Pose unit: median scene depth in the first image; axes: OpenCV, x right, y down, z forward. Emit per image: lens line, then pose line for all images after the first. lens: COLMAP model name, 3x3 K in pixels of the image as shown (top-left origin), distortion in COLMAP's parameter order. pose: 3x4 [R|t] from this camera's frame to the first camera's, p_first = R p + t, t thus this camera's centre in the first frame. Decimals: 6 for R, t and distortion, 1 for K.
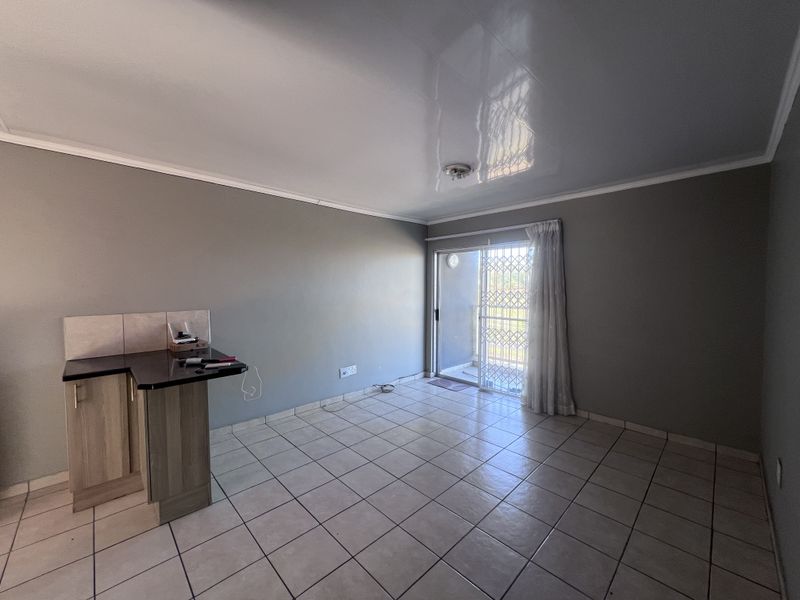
lens RADIAL K [[319.9, 0, 398.7], [0, 319.9, 298.5], [0, 0, 1]] dist [-0.001789, -0.000175]
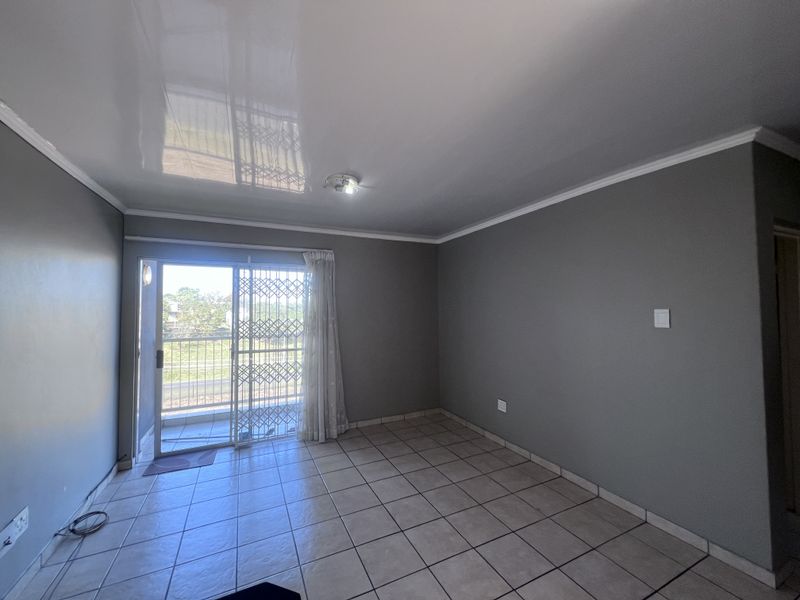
lens RADIAL K [[319.9, 0, 398.7], [0, 319.9, 298.5], [0, 0, 1]] dist [-0.001789, -0.000175]
pose [[0.315090, 0.026710, 0.948686, -0.433287], [0.041578, 0.998256, -0.041915, -0.030699], [-0.948151, 0.052651, 0.313430, 0.446511]]
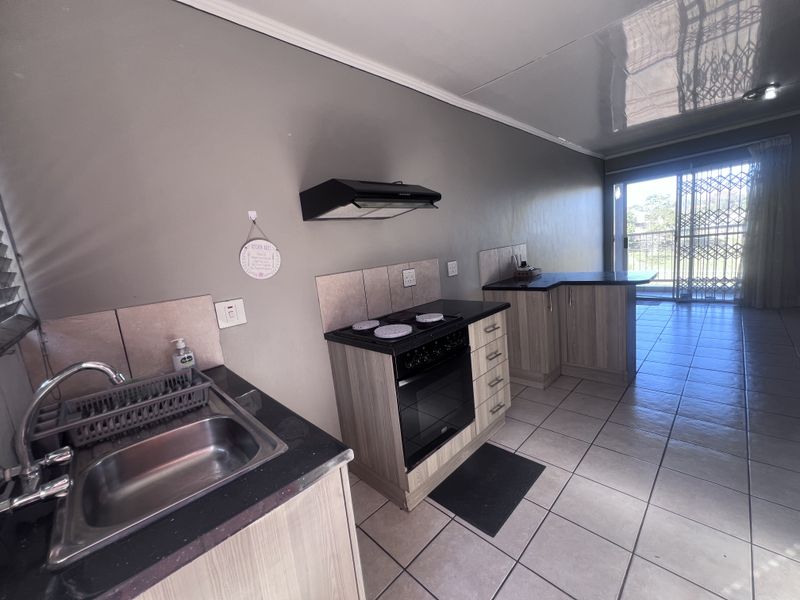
lens RADIAL K [[319.9, 0, 398.7], [0, 319.9, 298.5], [0, 0, 1]] dist [-0.001789, -0.000175]
pose [[0.994024, -0.107502, -0.018951, -0.852980], [0.108998, 0.986923, 0.118754, 0.035143], [0.005937, -0.120110, 0.992743, -0.160374]]
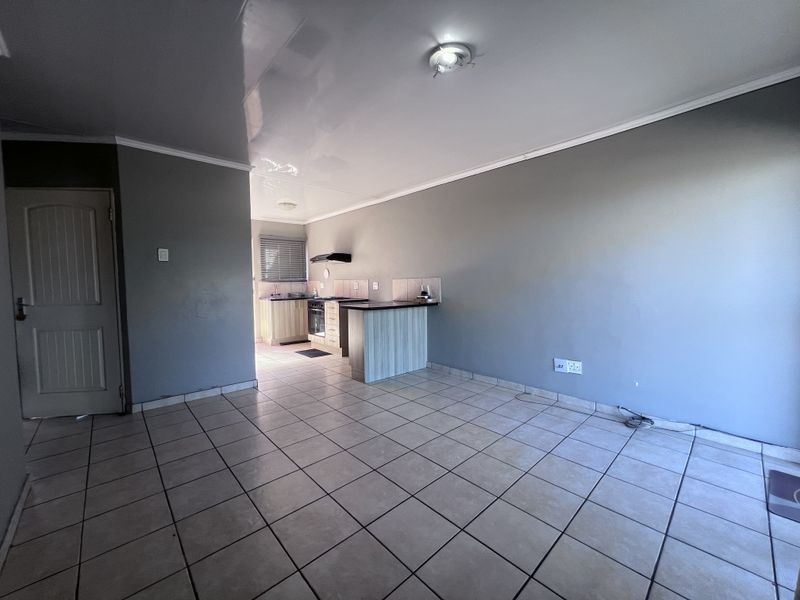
lens RADIAL K [[319.9, 0, 398.7], [0, 319.9, 298.5], [0, 0, 1]] dist [-0.001789, -0.000175]
pose [[-0.024265, 0.052189, -0.998342, 0.648508], [-0.026246, 0.998259, 0.052822, 0.045729], [0.999361, 0.027484, -0.022853, 0.688124]]
